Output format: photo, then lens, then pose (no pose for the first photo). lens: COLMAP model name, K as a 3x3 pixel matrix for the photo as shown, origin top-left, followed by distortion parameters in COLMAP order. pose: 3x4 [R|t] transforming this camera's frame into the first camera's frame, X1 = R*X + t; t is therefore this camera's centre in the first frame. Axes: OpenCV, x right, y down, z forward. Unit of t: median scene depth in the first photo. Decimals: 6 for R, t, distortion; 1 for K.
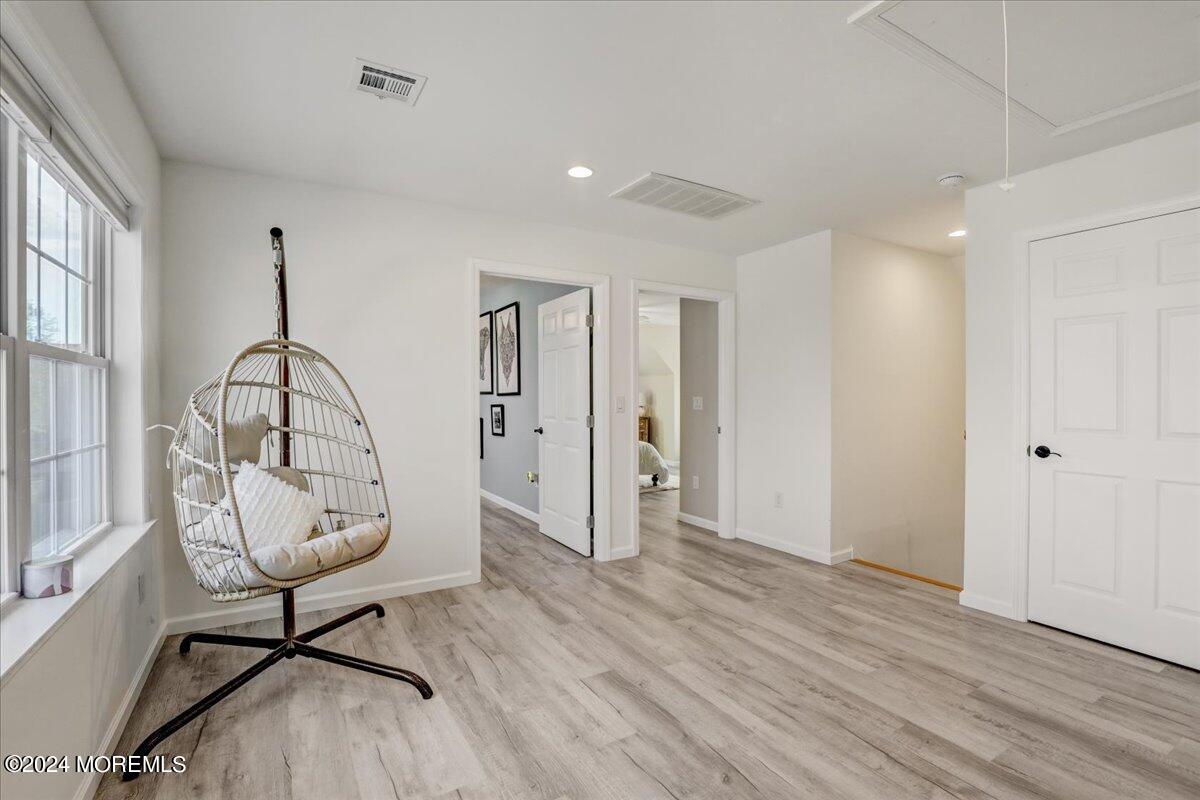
lens RADIAL K [[549.3, 0, 601.3], [0, 549.3, 403.3], [0, 0, 1]] dist [-0.029632, 0.000491]
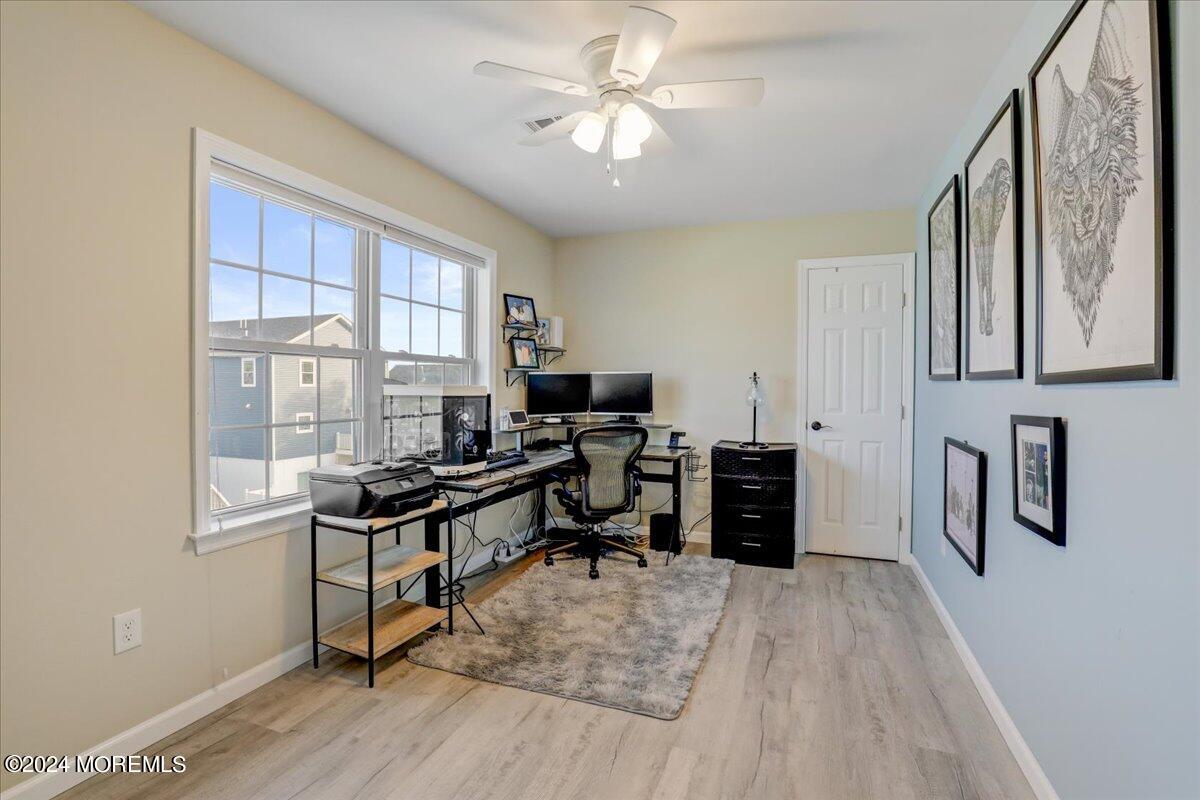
lens RADIAL K [[549.3, 0, 601.3], [0, 549.3, 403.3], [0, 0, 1]] dist [-0.029632, 0.000491]
pose [[0.630135, 0.024562, -0.776097, -0.119317], [-0.011688, 0.999686, 0.022149, -0.007839], [0.776398, -0.004886, 0.630225, 0.669036]]
